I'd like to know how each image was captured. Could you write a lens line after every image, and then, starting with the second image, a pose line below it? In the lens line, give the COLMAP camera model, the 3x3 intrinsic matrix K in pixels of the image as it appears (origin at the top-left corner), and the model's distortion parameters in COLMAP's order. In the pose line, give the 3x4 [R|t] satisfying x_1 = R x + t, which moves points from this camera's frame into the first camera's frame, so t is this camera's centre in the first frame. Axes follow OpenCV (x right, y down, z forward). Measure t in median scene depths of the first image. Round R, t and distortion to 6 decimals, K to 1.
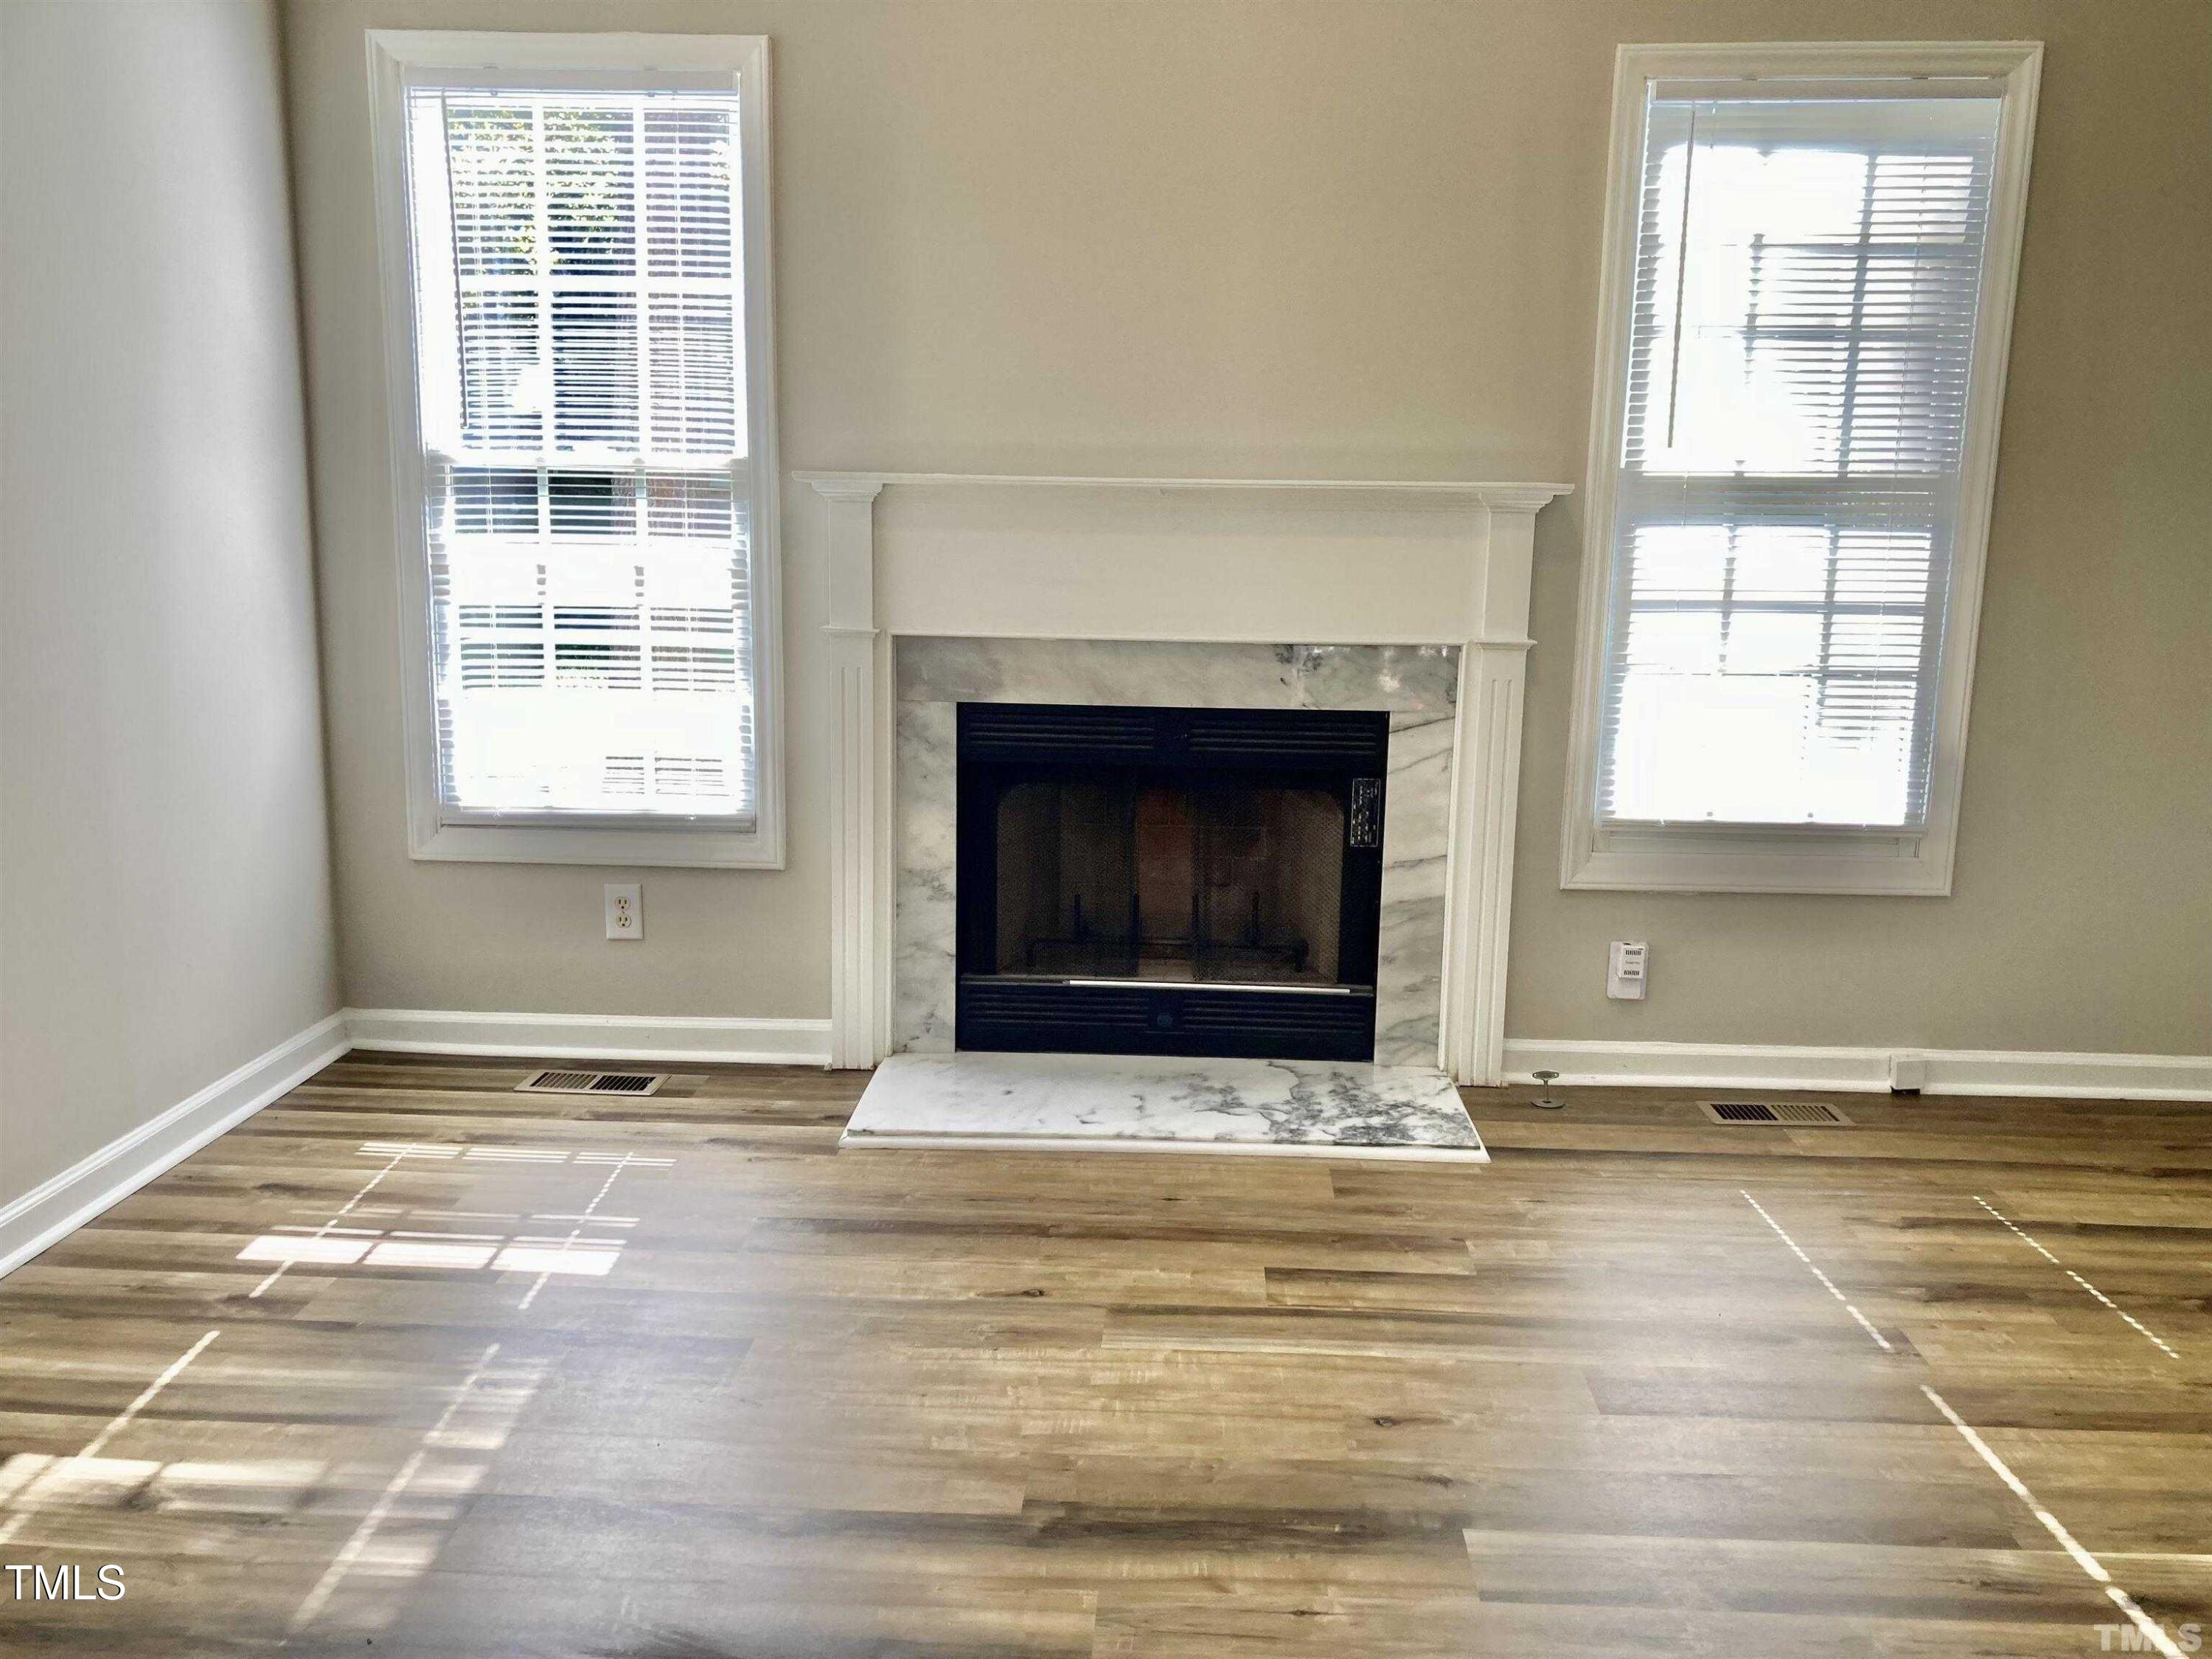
lens RADIAL K [[1755.4, 0, 1106.0], [0, 1755.4, 829.5], [0, 0, 1]] dist [0.042917, -0.041528]
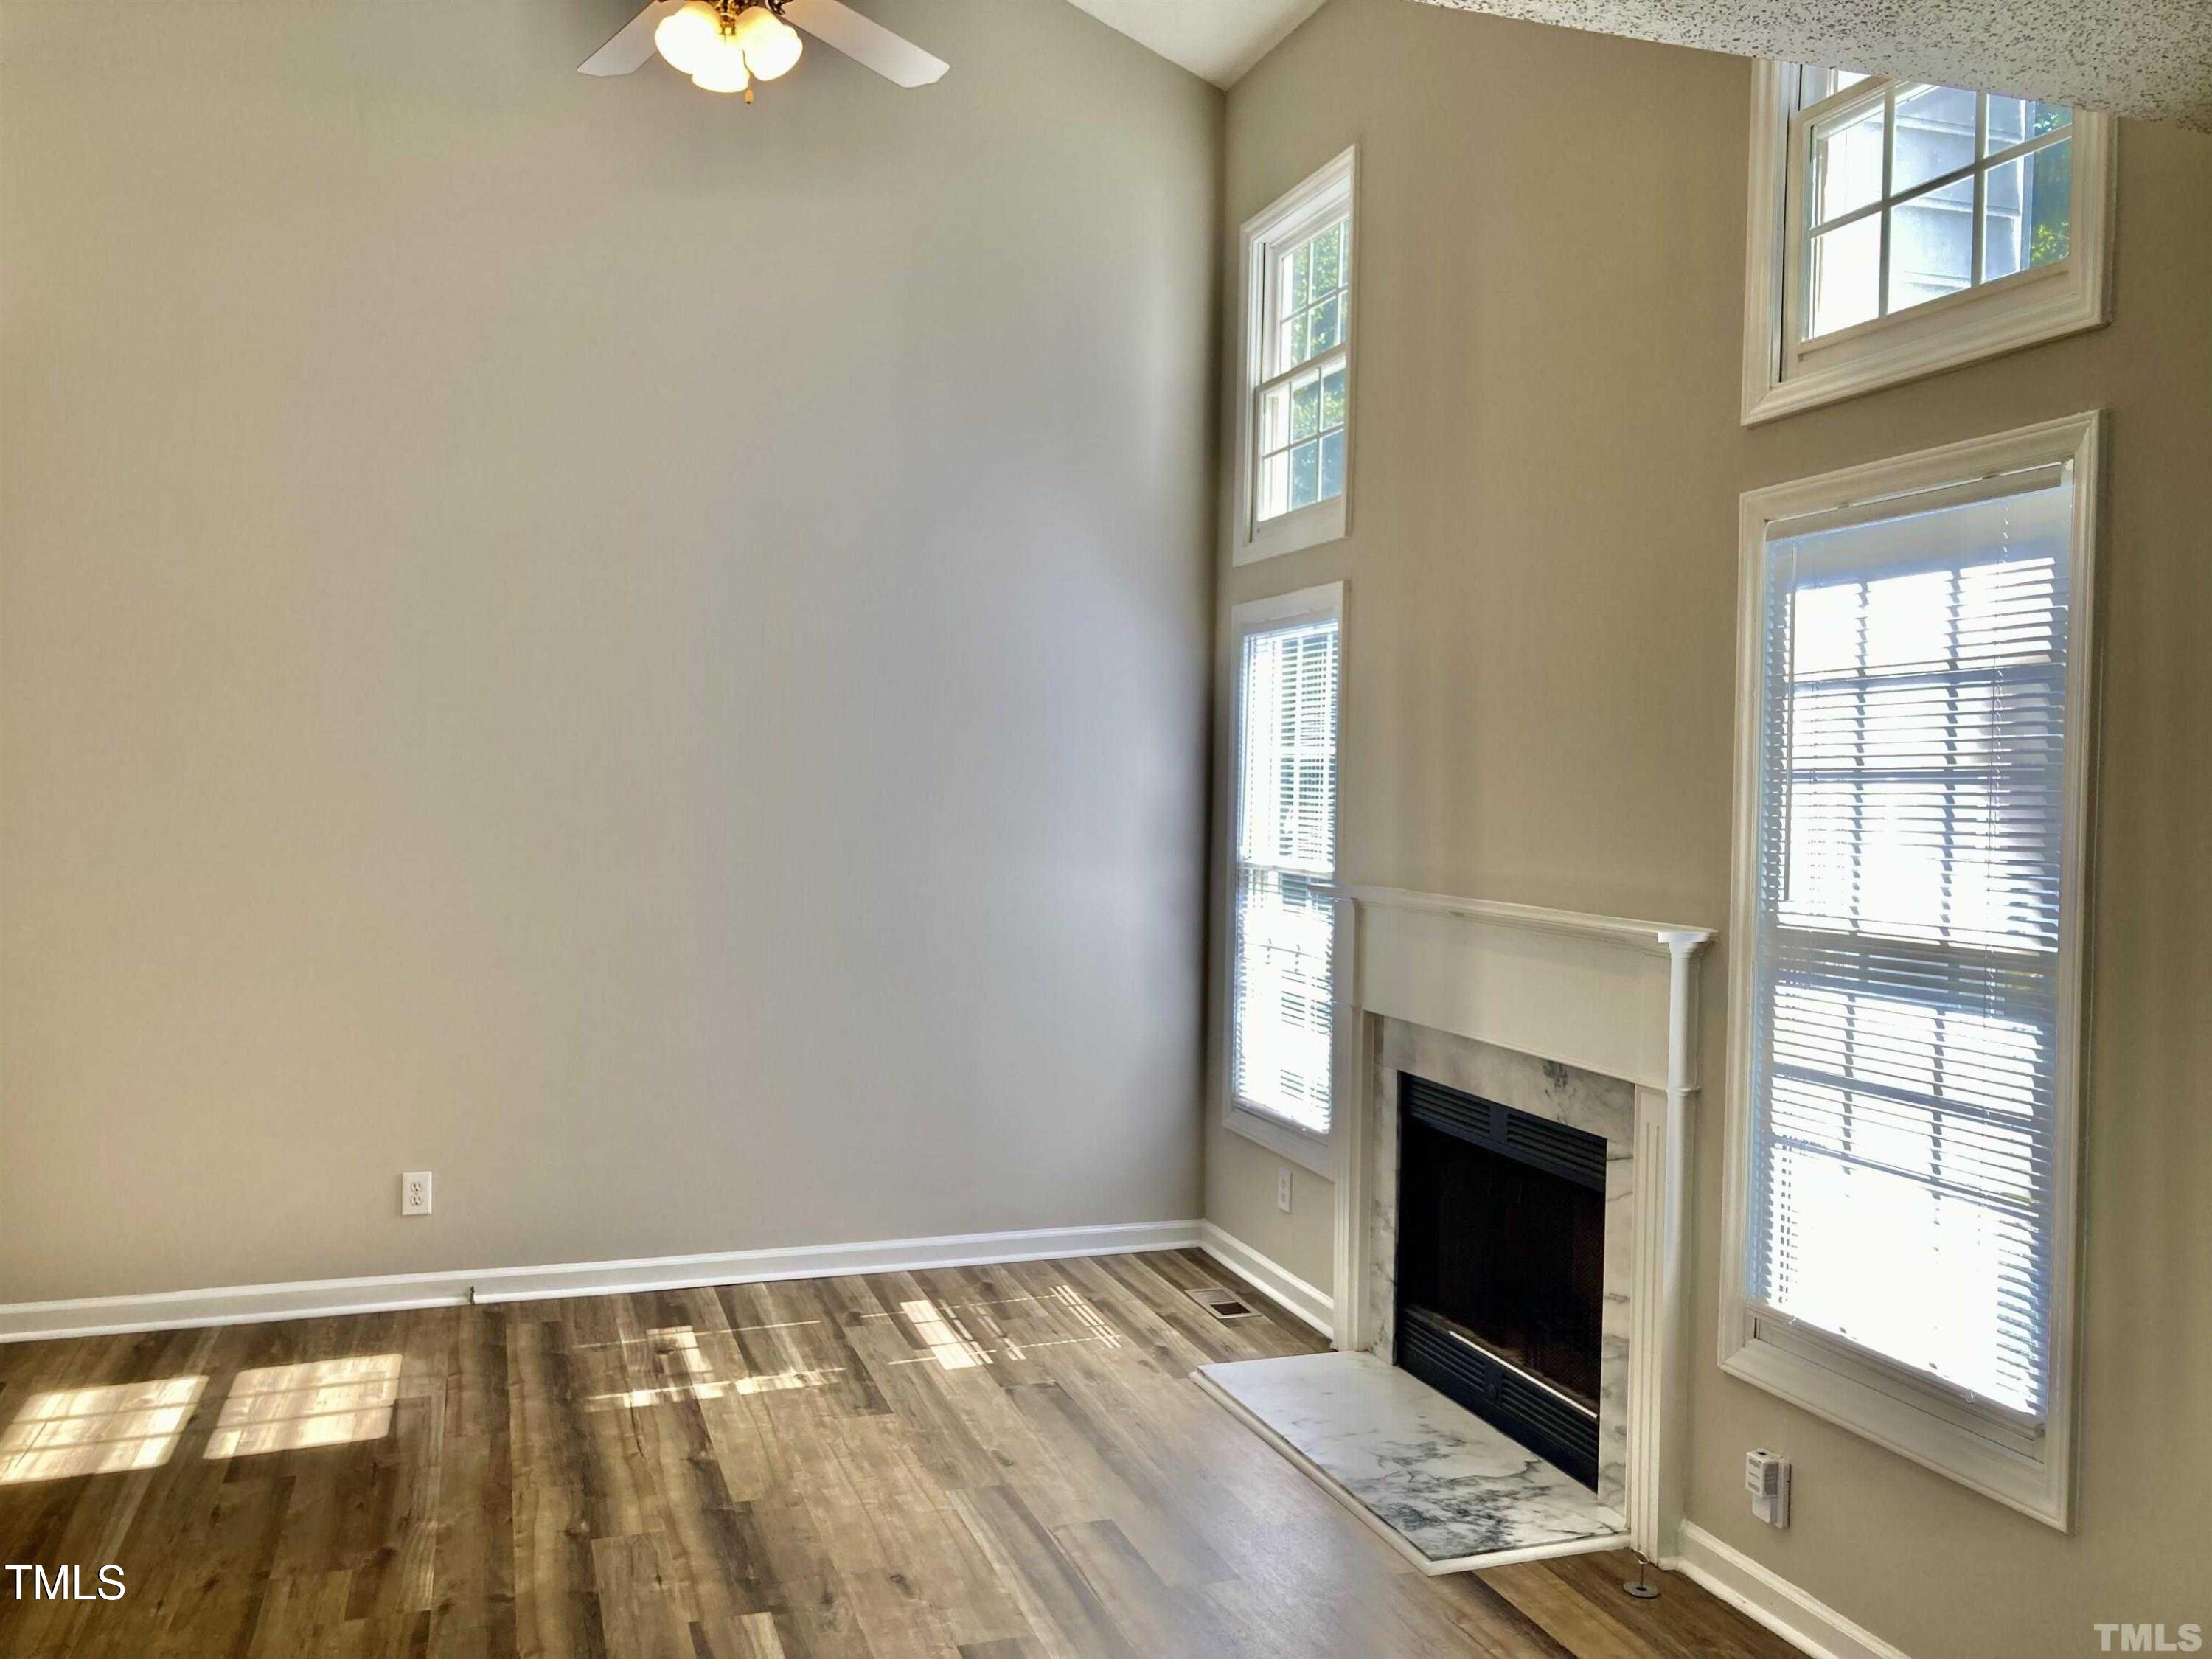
lens RADIAL K [[1755.4, 0, 1106.0], [0, 1755.4, 829.5], [0, 0, 1]] dist [0.042917, -0.041528]
pose [[0.382373, 0.012822, -0.923919, 1.031079], [-0.173416, 0.983132, -0.058126, -0.138980], [0.907589, 0.182448, 0.378147, 0.335692]]
